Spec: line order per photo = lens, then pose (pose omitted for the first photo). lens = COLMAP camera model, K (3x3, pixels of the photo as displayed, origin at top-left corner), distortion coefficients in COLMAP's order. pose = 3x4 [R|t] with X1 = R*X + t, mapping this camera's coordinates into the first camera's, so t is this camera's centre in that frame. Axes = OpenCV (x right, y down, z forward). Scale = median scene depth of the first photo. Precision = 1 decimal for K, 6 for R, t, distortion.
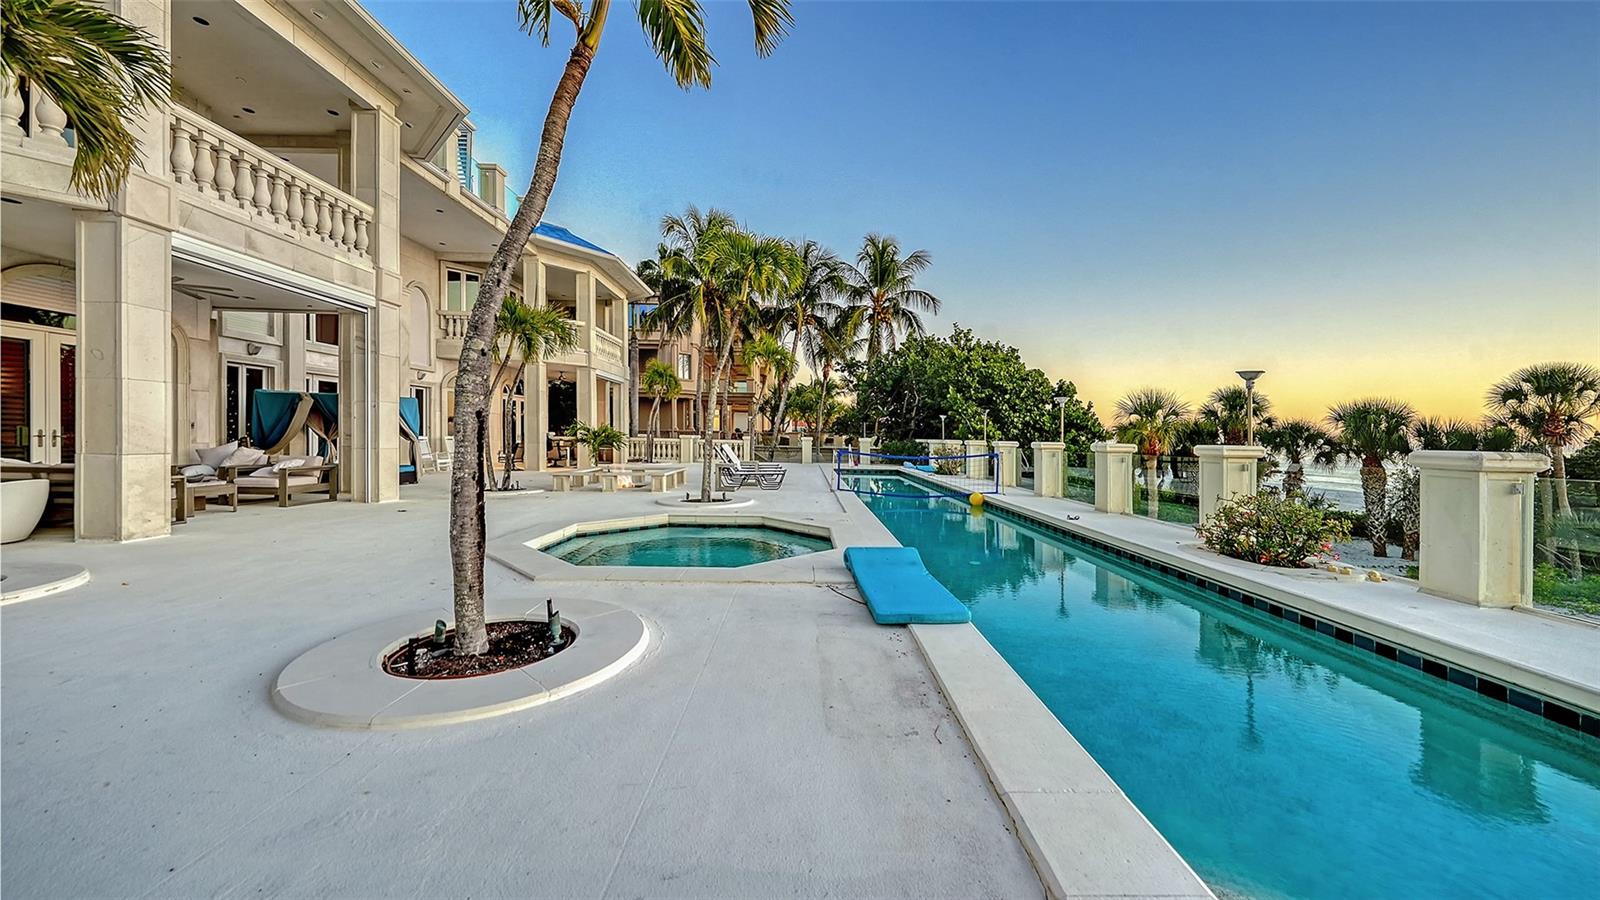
lens RADIAL K [[558.7, 0, 796.2], [0, 558.7, 437.2], [0, 0, 1]] dist [-0.000726, 0.000046]
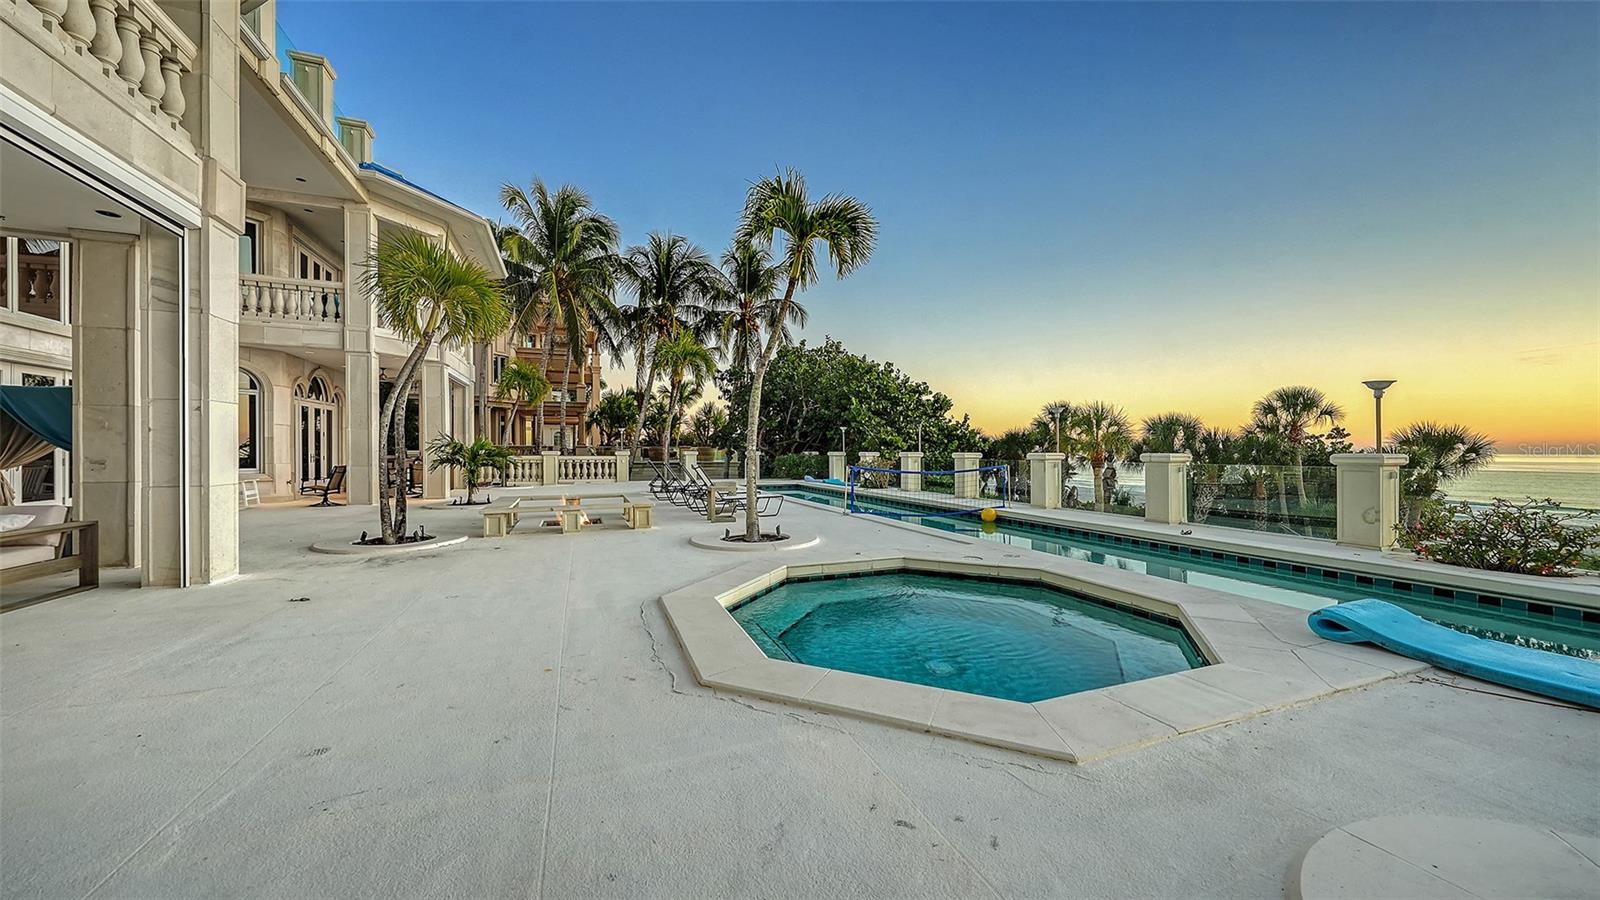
lens RADIAL K [[558.7, 0, 796.2], [0, 558.7, 437.2], [0, 0, 1]] dist [-0.000726, 0.000046]
pose [[0.936134, -0.008208, 0.351547, -0.154168], [0.015760, 0.999702, -0.018624, -0.003531], [-0.351290, 0.022975, 0.935985, 0.111520]]
